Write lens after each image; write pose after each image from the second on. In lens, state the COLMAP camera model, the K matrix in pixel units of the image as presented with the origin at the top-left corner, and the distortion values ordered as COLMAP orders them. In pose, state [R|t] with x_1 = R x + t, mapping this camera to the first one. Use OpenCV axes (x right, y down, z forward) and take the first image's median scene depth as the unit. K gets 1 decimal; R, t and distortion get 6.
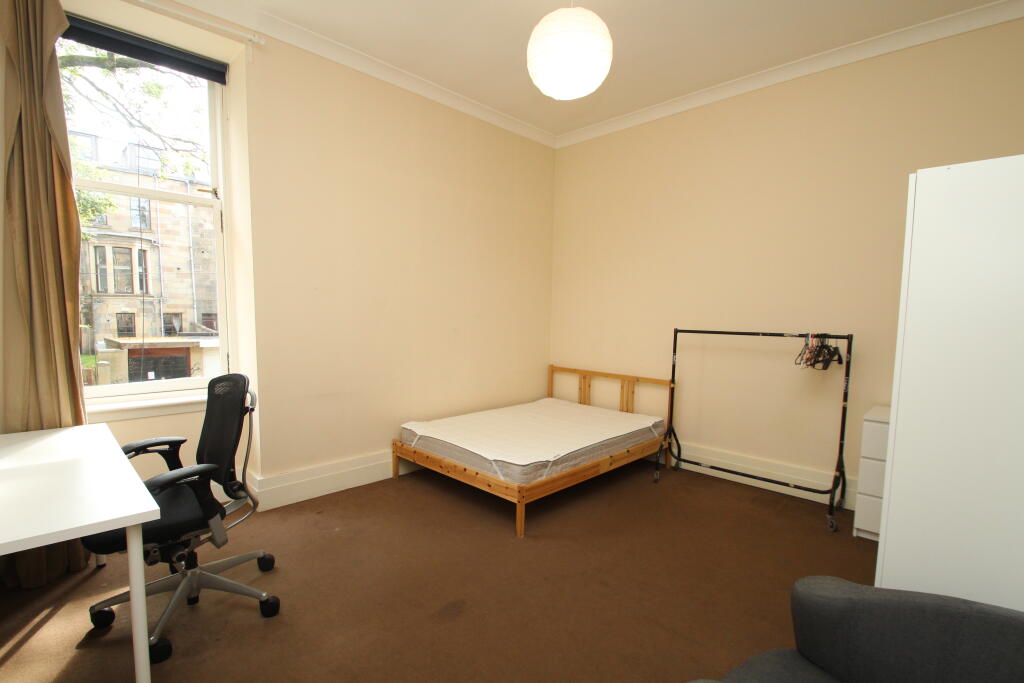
lens RADIAL K [[479.3, 0, 508.3], [0, 479.3, 351.3], [0, 0, 1]] dist [-0.004267, -0.000449]
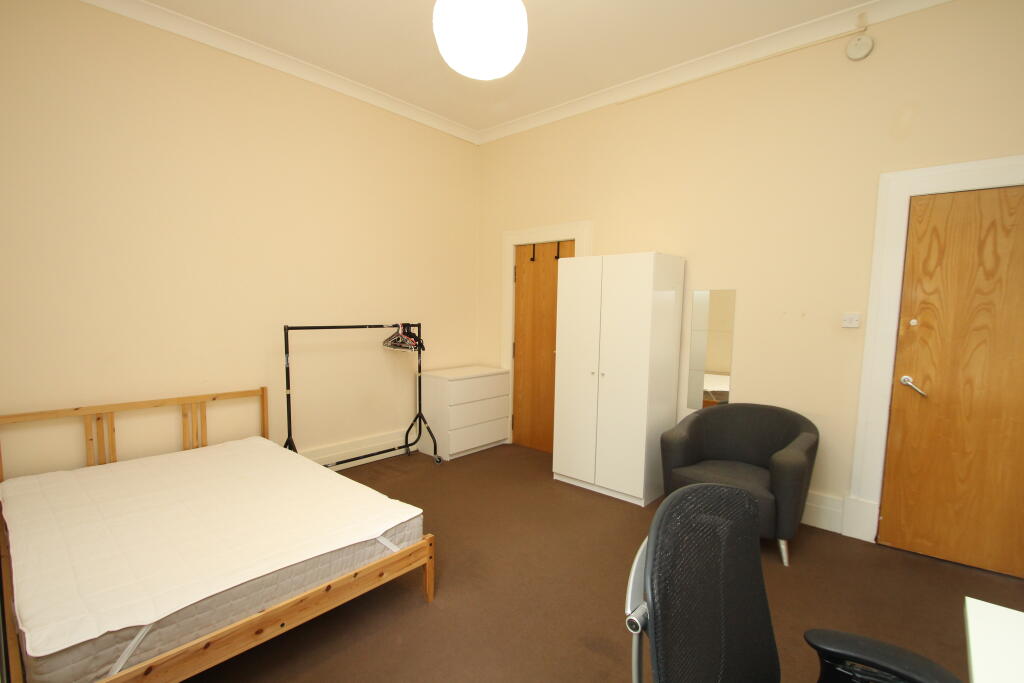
lens RADIAL K [[479.3, 0, 512.4], [0, 479.3, 337.2], [0, 0, 1]] dist [-0.004267, -0.000449]
pose [[-0.058720, -0.077536, 0.995259, -0.613257], [0.064039, 0.994633, 0.081265, -0.081460], [-0.996218, 0.068507, -0.053439, 0.739188]]
